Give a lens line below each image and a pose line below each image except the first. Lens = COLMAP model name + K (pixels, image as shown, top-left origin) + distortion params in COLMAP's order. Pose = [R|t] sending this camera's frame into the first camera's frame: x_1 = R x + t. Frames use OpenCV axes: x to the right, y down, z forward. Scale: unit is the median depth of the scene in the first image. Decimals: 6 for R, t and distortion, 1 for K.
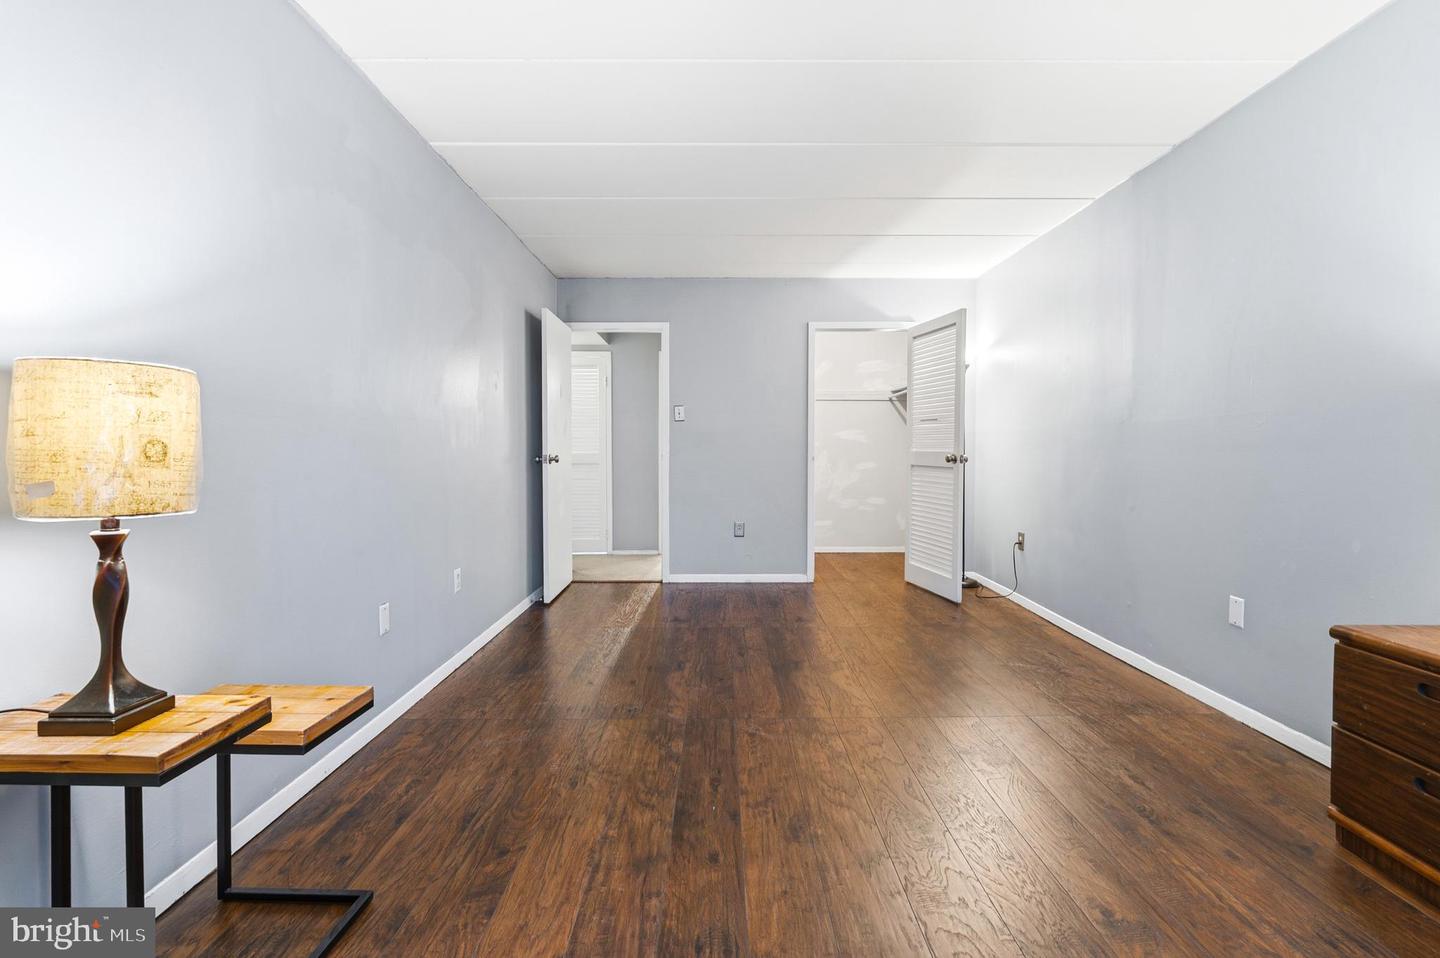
lens RADIAL K [[641.2, 0, 718.3], [0, 641.2, 471.3], [0, 0, 1]] dist [0.002167, 0.000074]
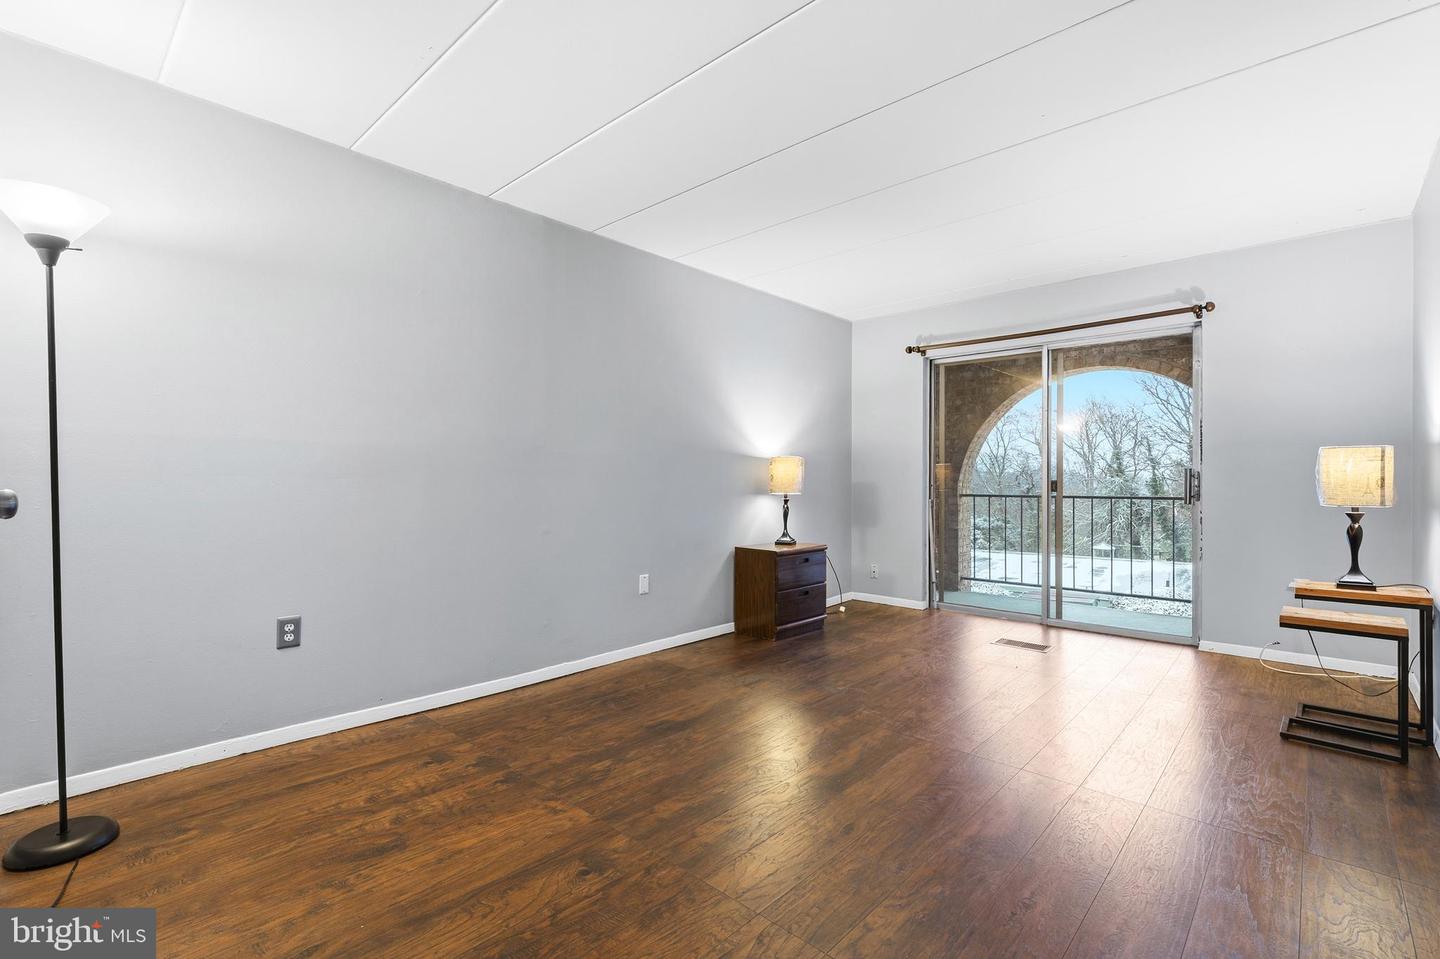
lens RADIAL K [[641.2, 0, 729.8], [0, 641.2, 479.2], [0, 0, 1]] dist [0.002167, 0.000074]
pose [[-0.741863, 0.000776, 0.670551, -0.434375], [0.020569, 0.999555, 0.021601, -0.072554], [-0.670236, 0.029818, -0.741549, 2.334712]]
